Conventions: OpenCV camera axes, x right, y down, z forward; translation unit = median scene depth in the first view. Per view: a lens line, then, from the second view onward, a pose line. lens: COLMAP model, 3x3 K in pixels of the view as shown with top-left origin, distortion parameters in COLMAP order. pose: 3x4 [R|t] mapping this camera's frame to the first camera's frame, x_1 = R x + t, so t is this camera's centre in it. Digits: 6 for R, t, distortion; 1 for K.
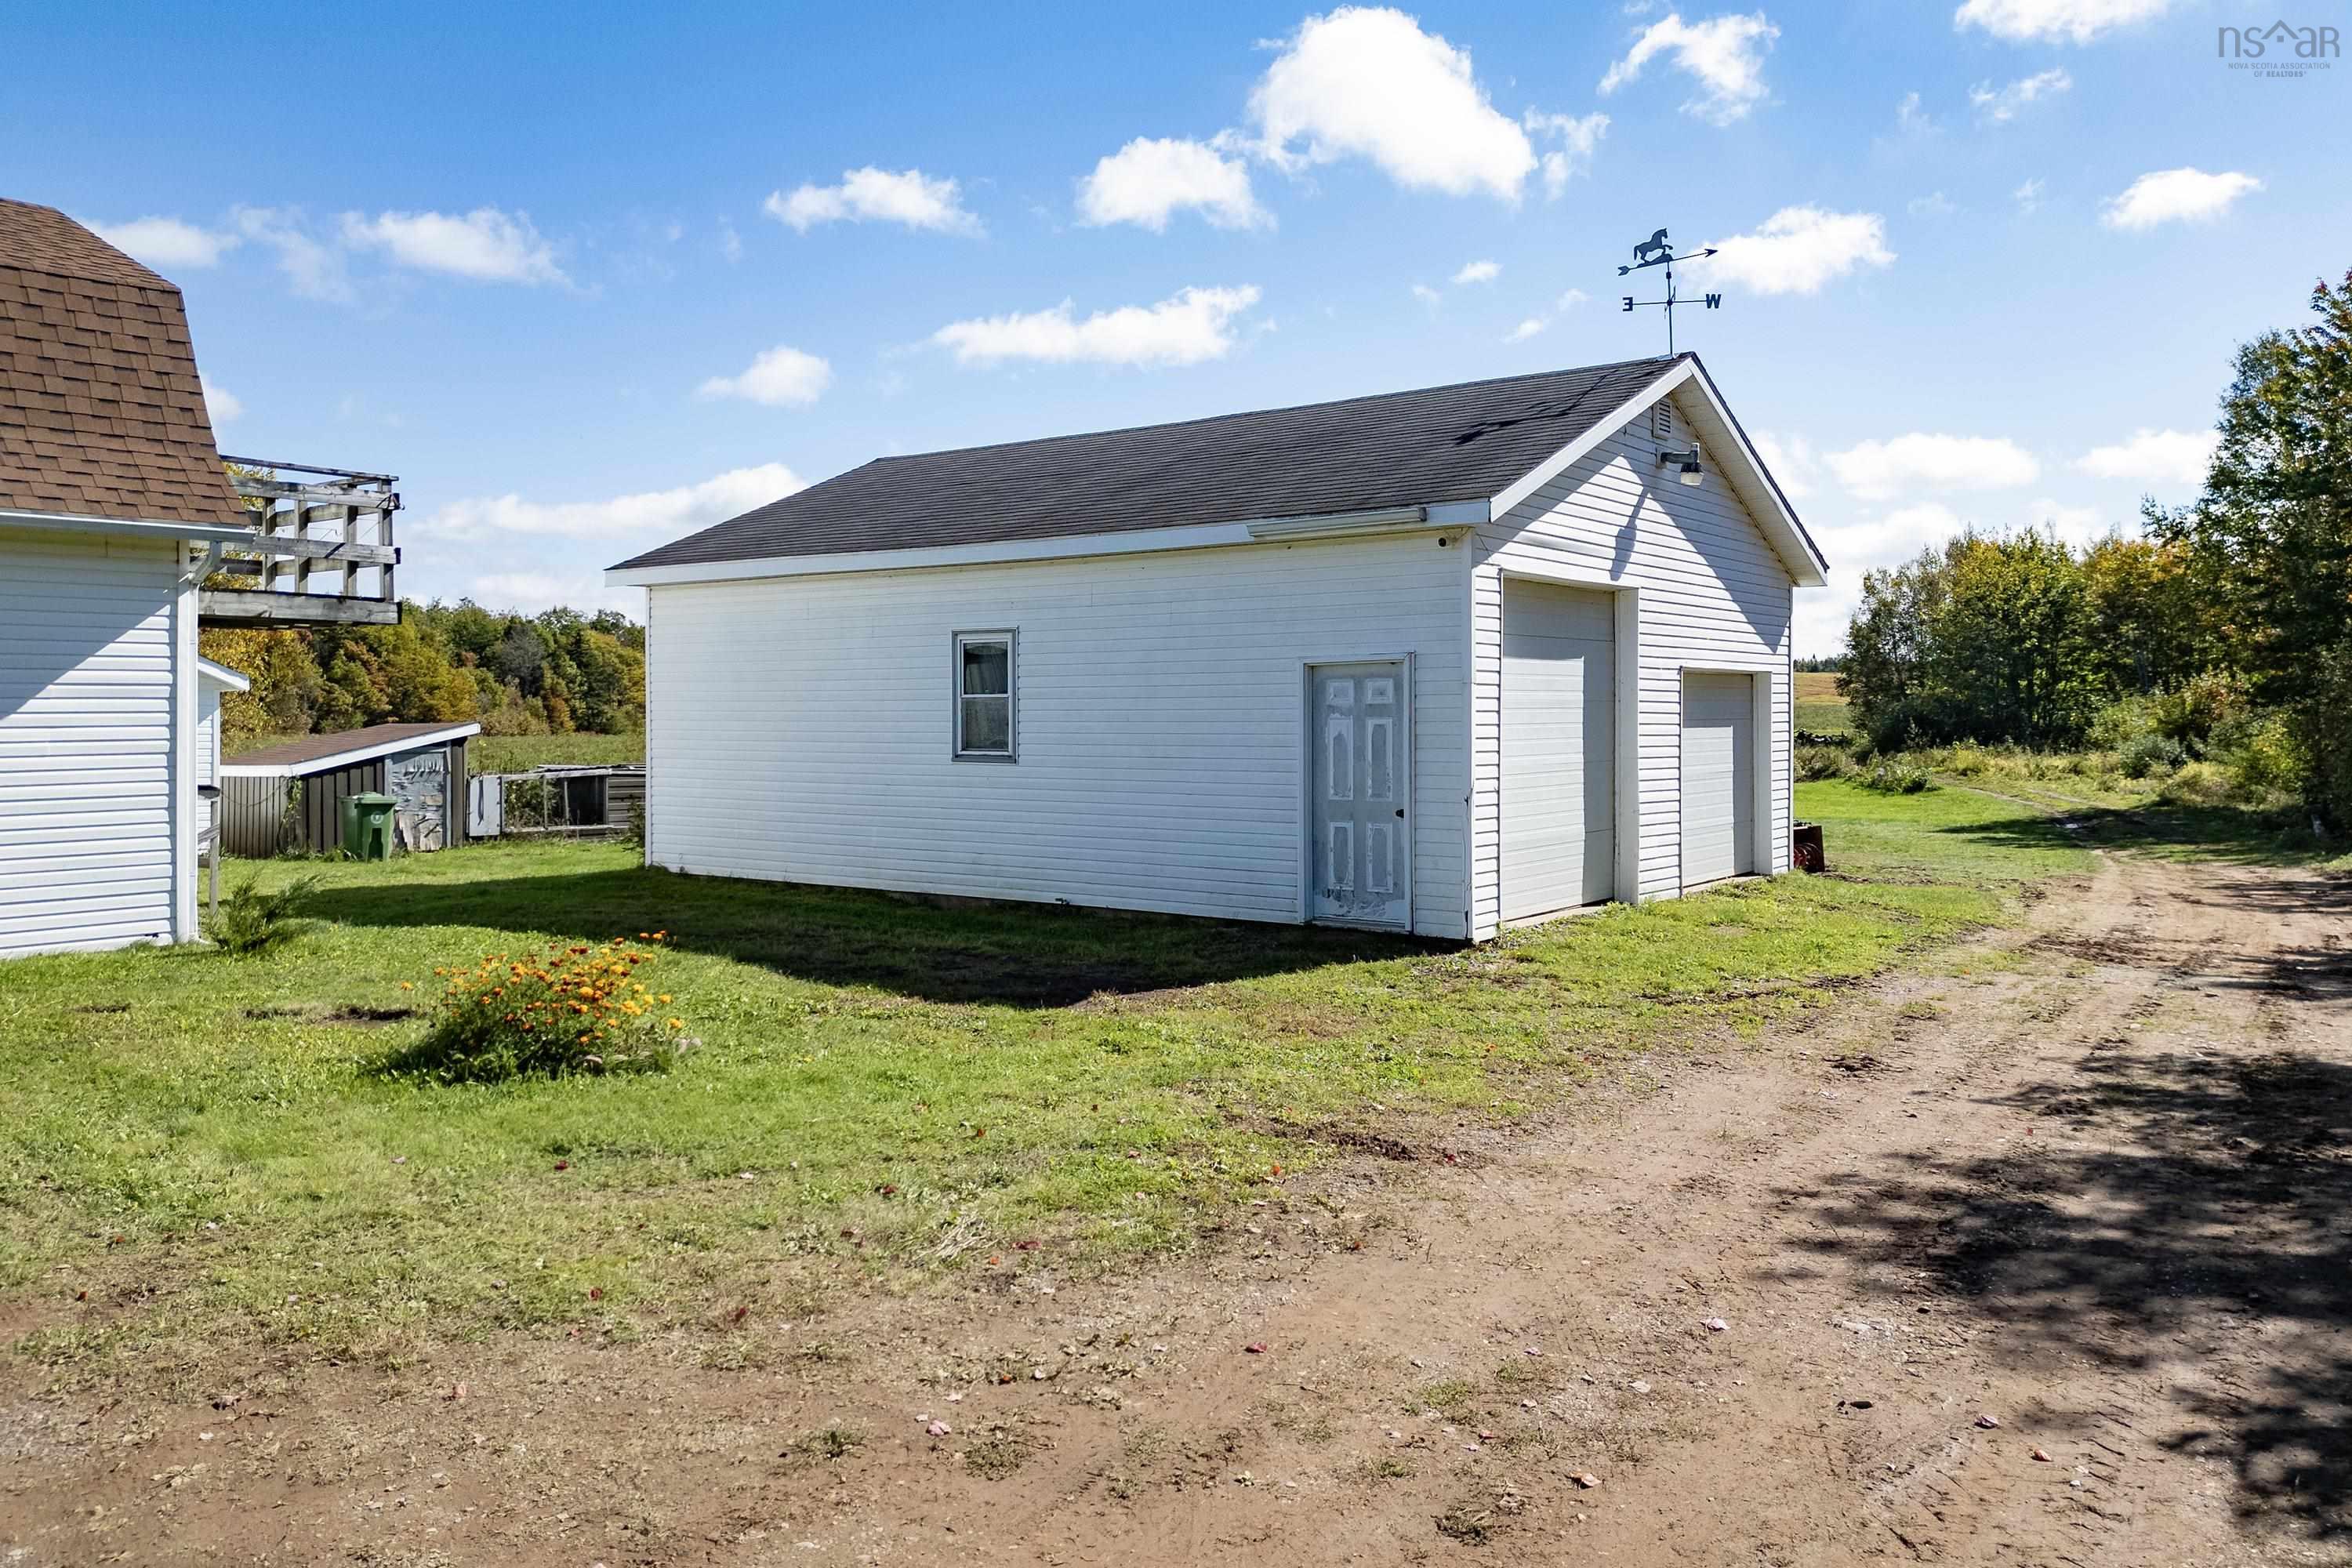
lens RADIAL K [[1715.5, 0, 1194.7], [0, 1715.5, 712.7], [0, 0, 1]] dist [0.047169, -0.037266]
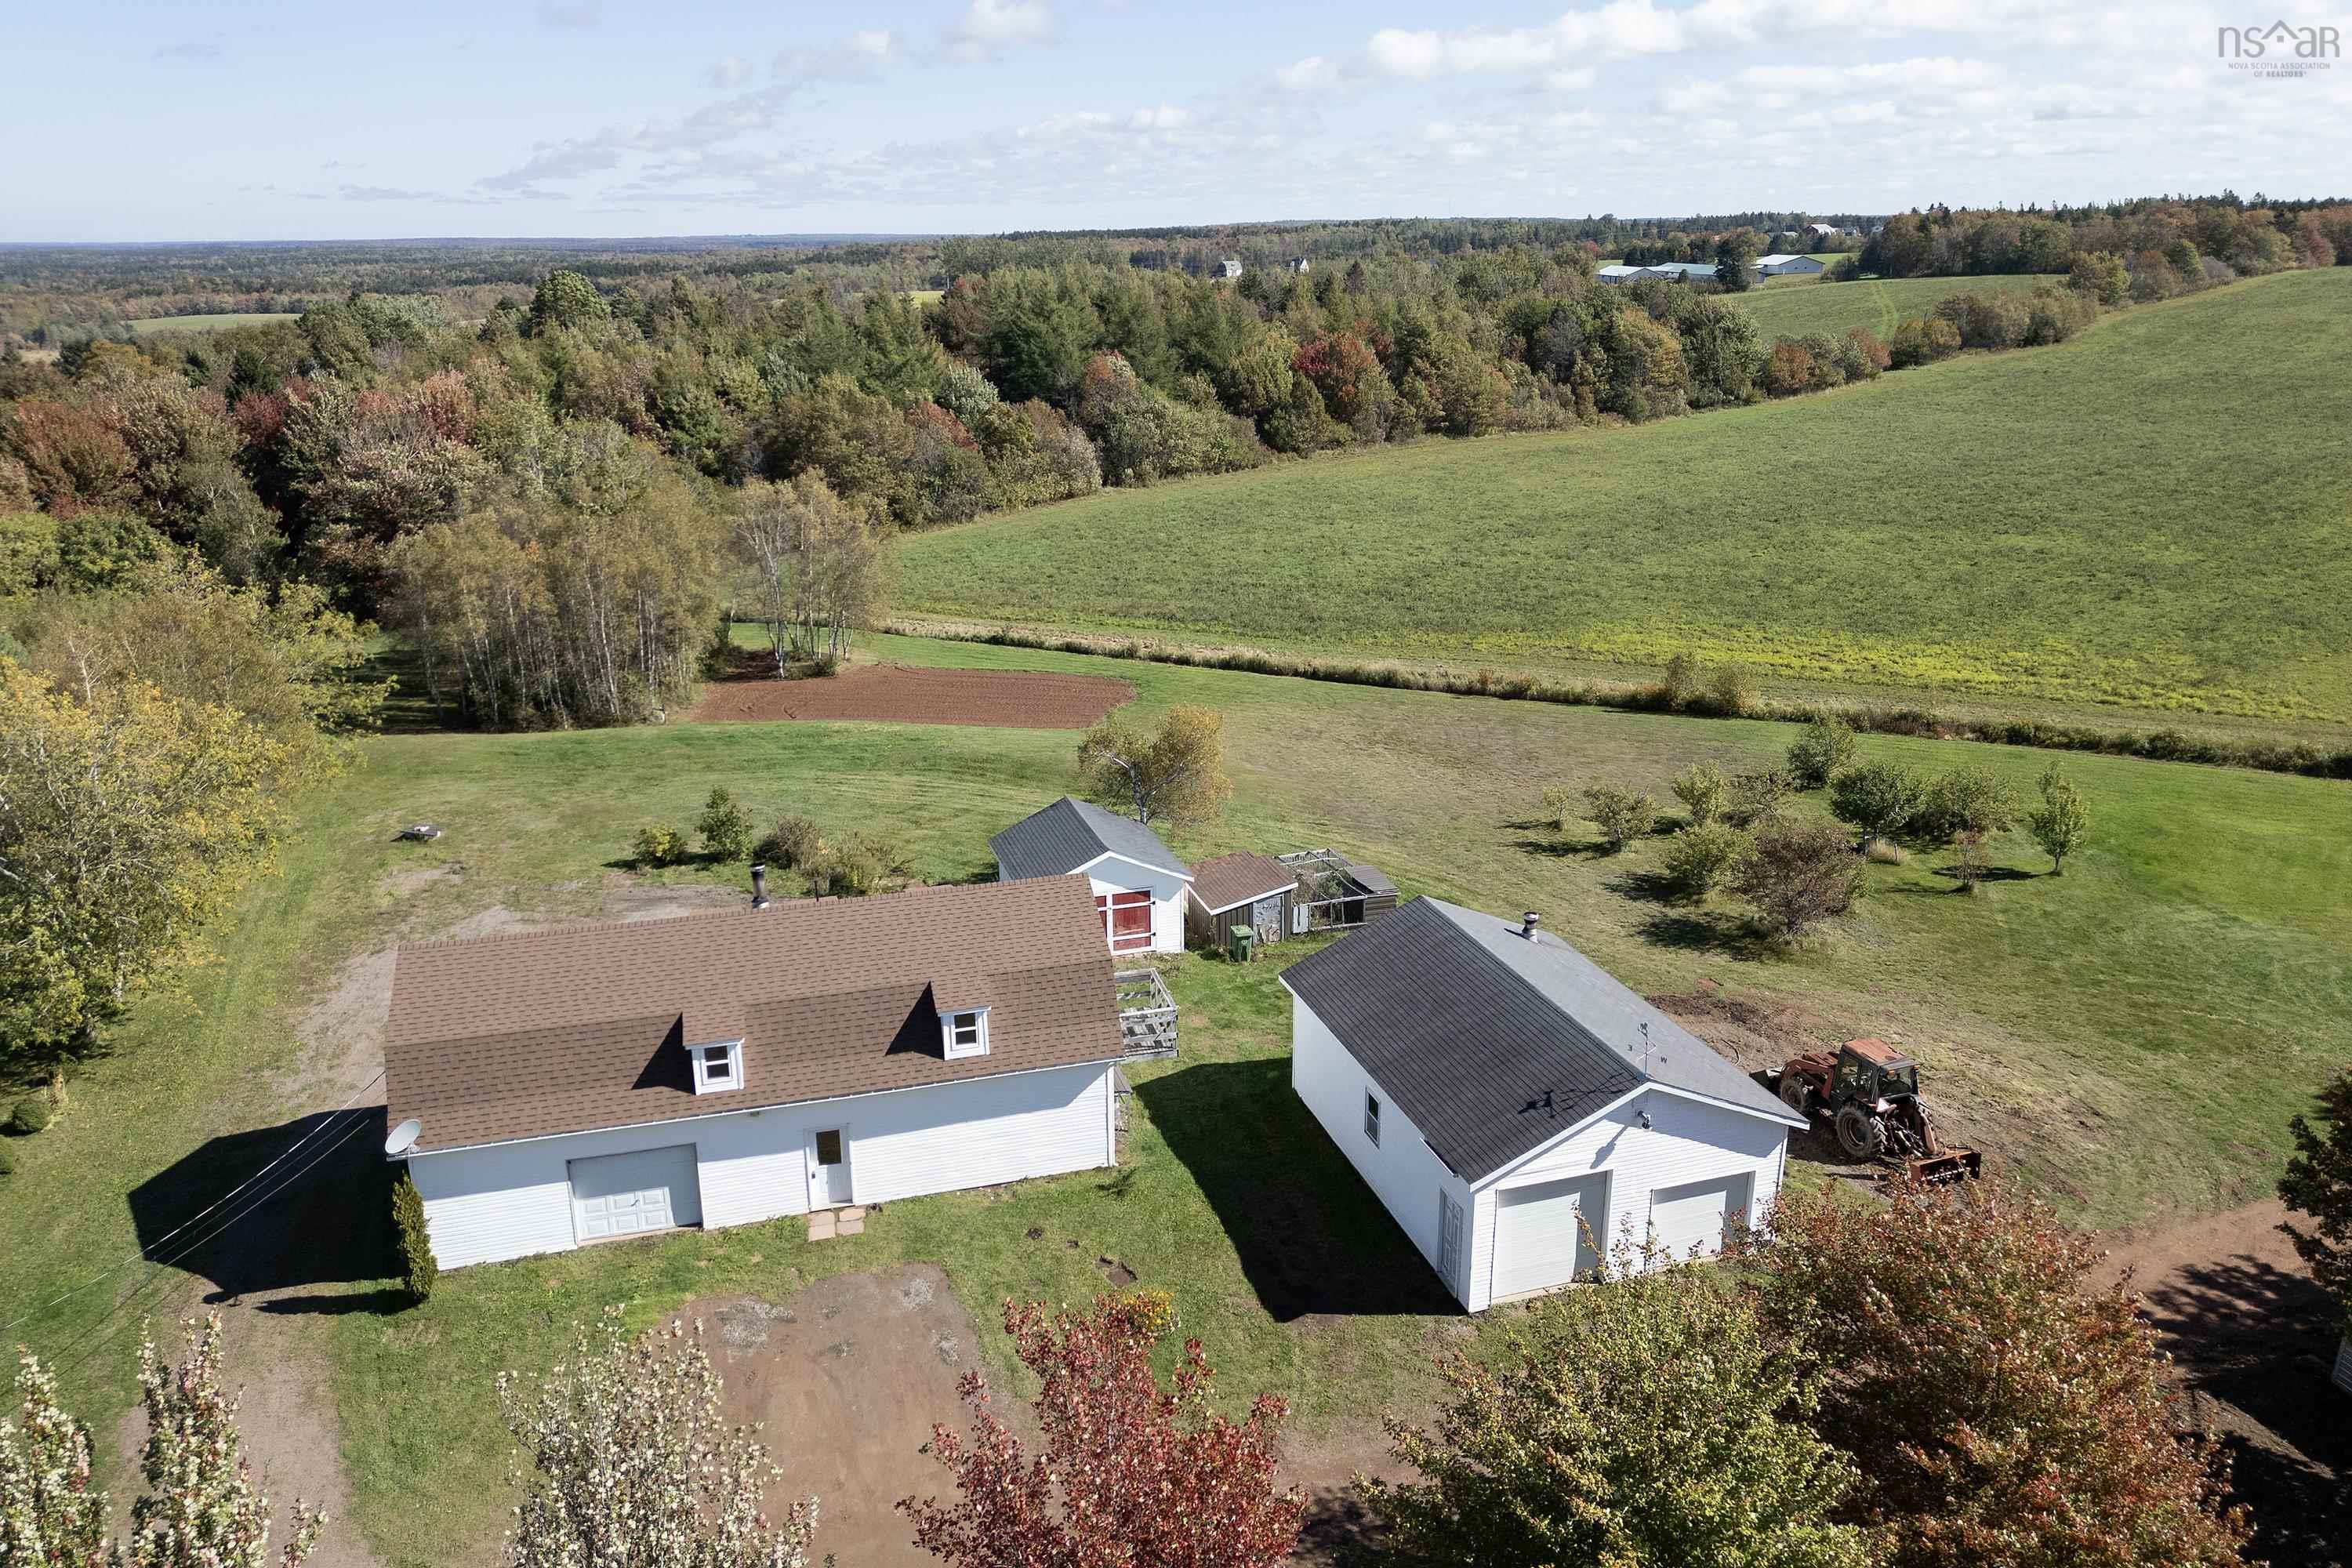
lens RADIAL K [[1641.9, 0, 1168.6], [0, 1641.9, 781.6], [0, 0, 1]] dist [0.085913, -0.088376]
pose [[0.805585, 0.178462, -0.564963, 0.096238], [0.010477, 0.949117, 0.314749, -0.130208], [0.592387, -0.259476, 0.762725, -0.094911]]
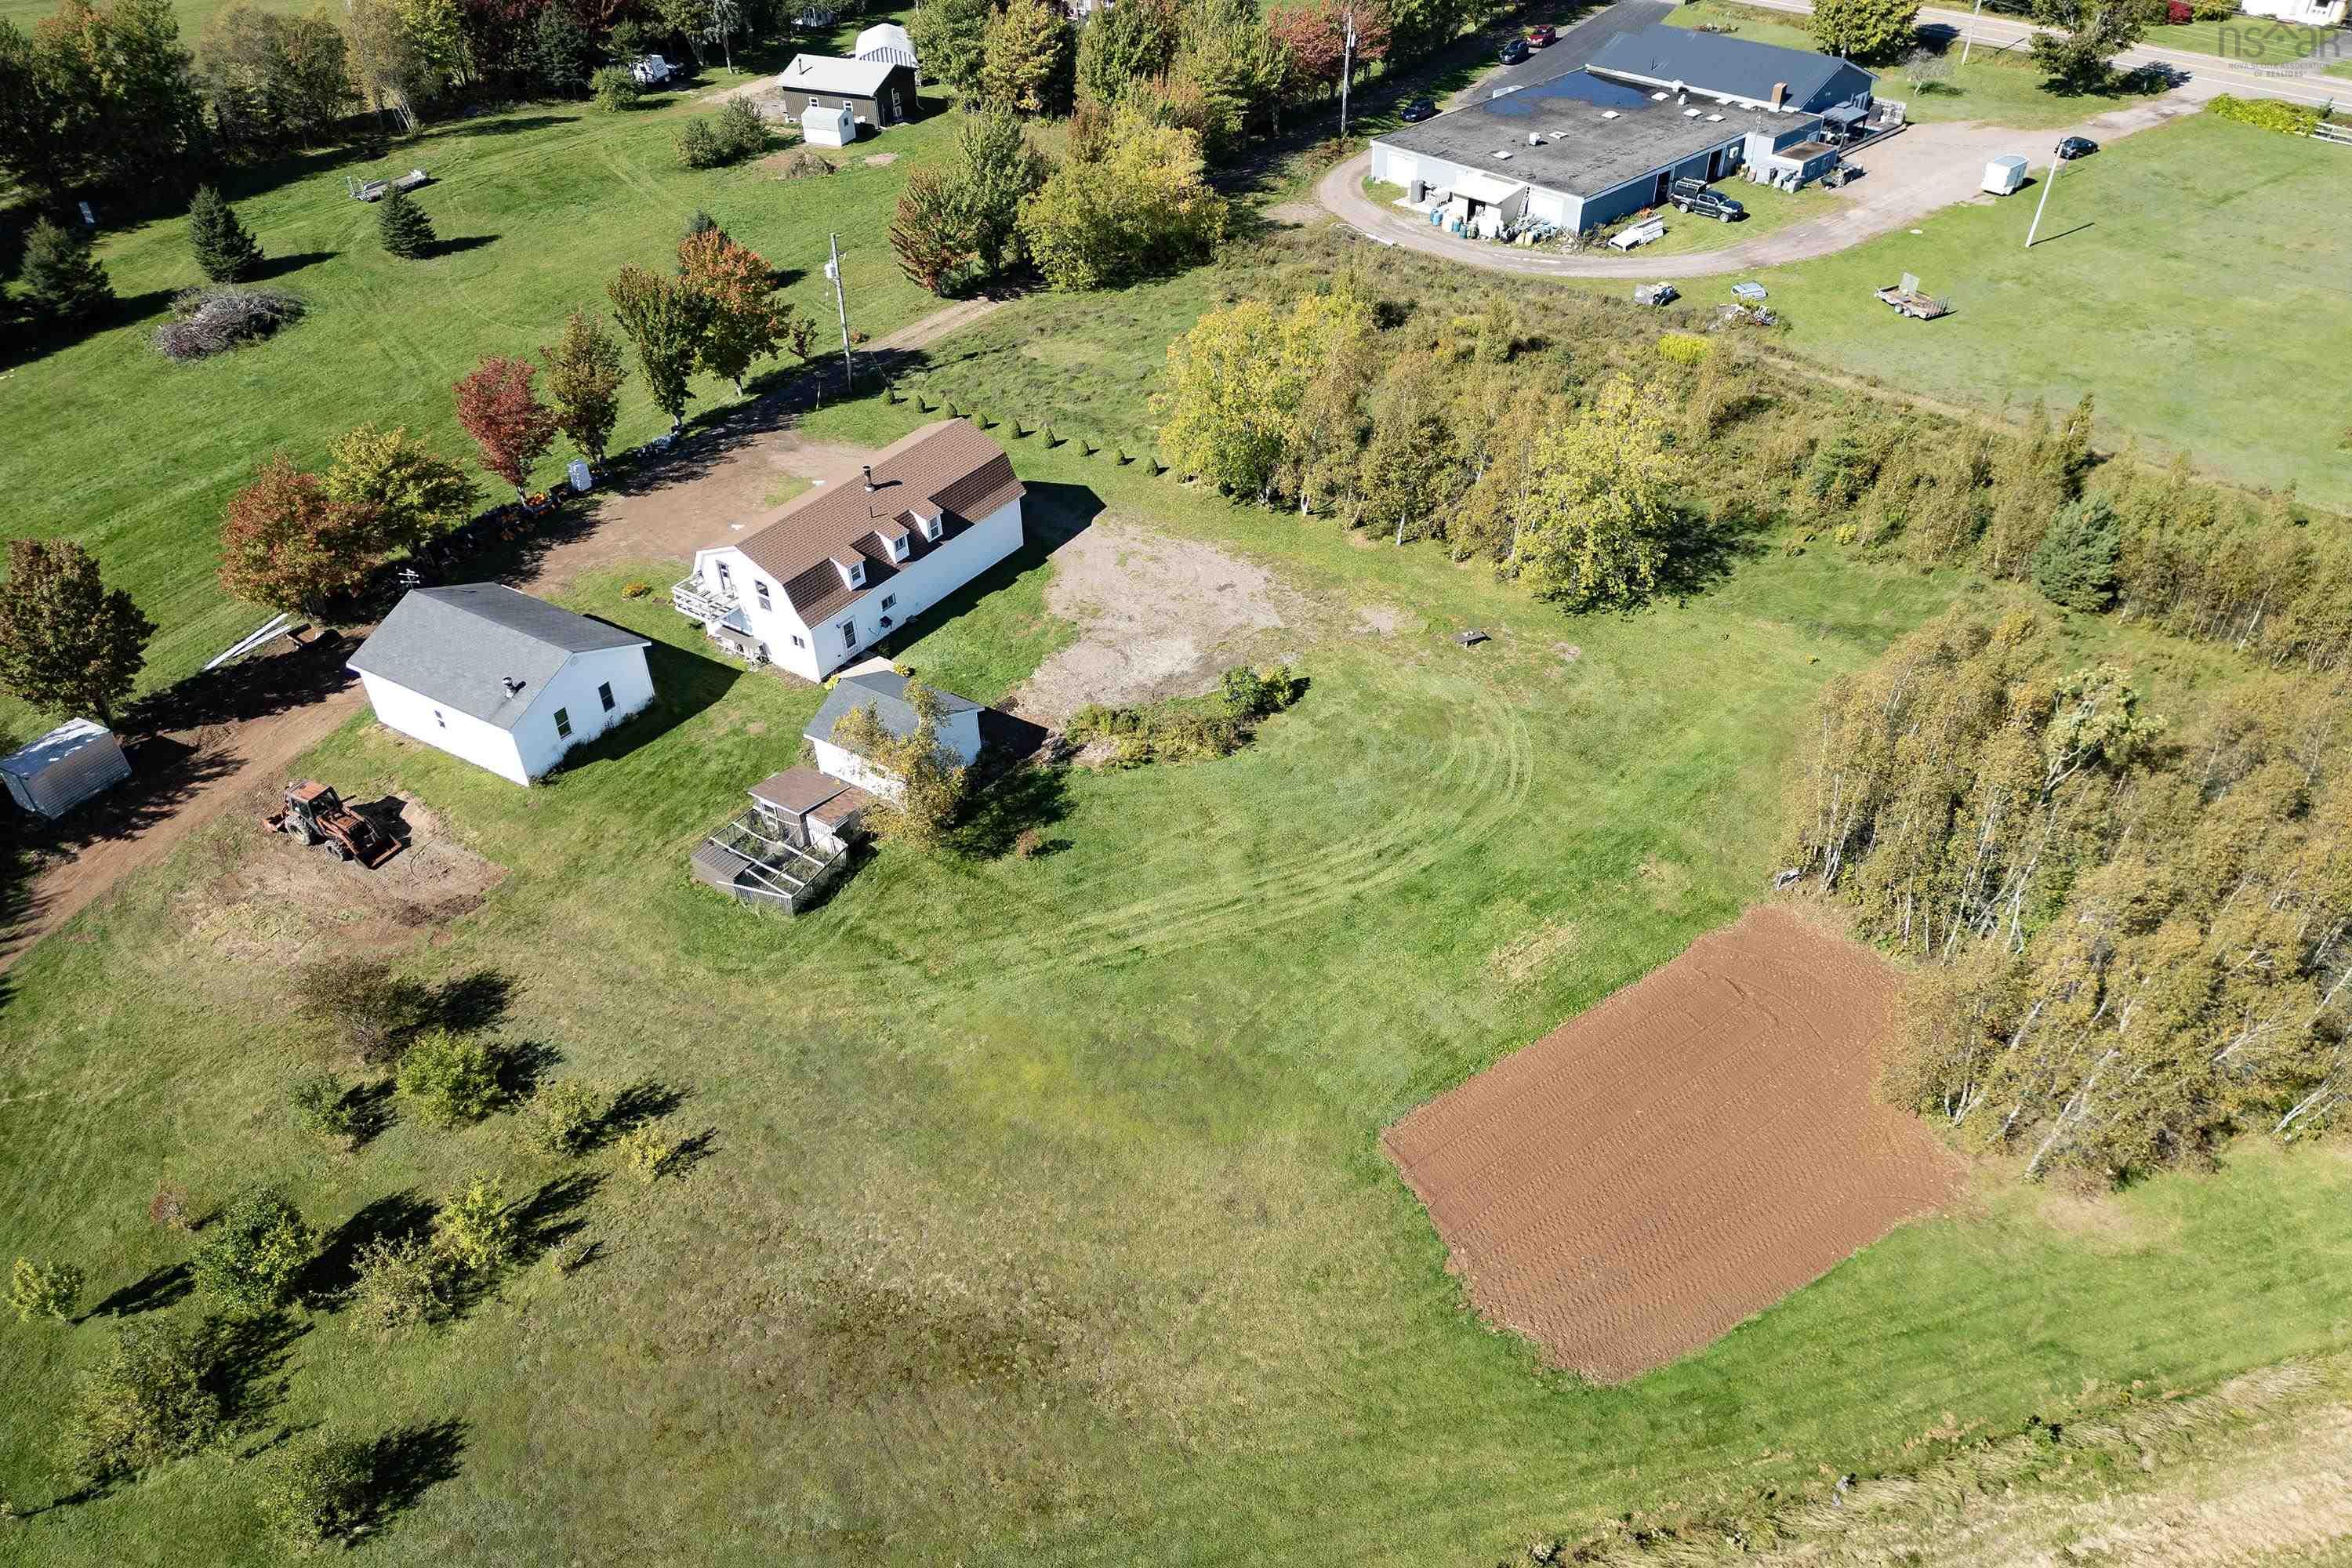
lens RADIAL K [[1641.9, 0, 1168.0], [0, 1641.9, 772.6], [0, 0, 1]] dist [0.085913, -0.088376]
pose [[-0.997102, 0.063739, -0.041537, -0.172346], [0.025440, 0.793884, 0.607536, -0.275181], [0.071699, 0.604719, -0.793205, 0.548560]]
